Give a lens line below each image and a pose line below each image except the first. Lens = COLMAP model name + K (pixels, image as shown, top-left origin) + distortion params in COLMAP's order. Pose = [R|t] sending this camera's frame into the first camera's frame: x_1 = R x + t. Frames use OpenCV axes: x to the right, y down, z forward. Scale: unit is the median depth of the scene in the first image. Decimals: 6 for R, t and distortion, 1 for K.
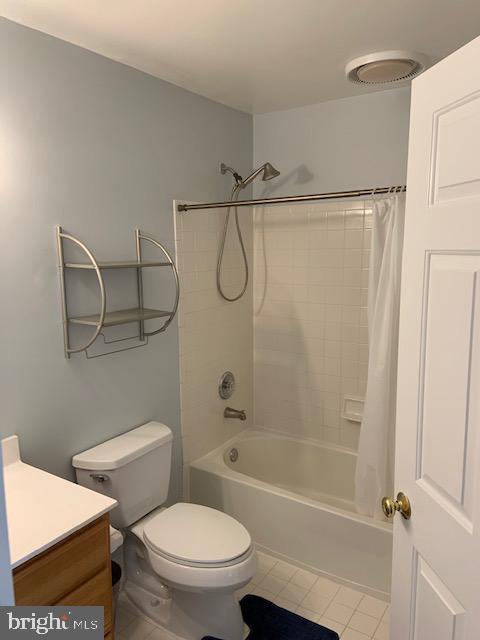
lens RADIAL K [[473.5, 0, 242.6], [0, 473.5, 319.4], [0, 0, 1]] dist [0.046532, -0.029037]
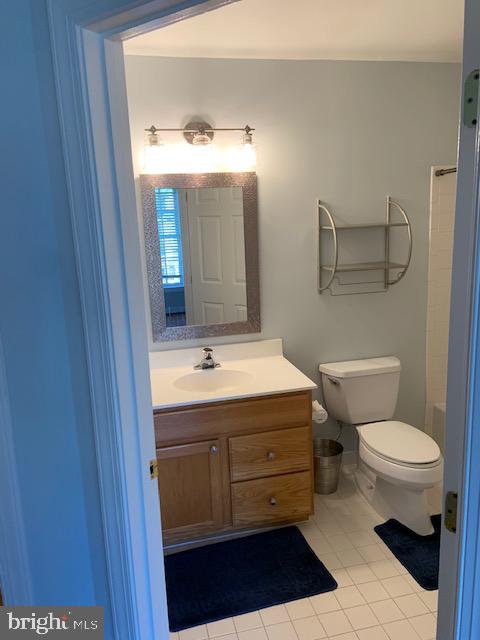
lens RADIAL K [[473.5, 0, 237.6], [0, 473.5, 320.5], [0, 0, 1]] dist [0.046532, -0.029037]
pose [[0.727076, 0.113940, -0.677036, 0.381386], [-0.061227, 0.992964, 0.101357, 0.028330], [0.683821, -0.032241, 0.728937, -0.179351]]
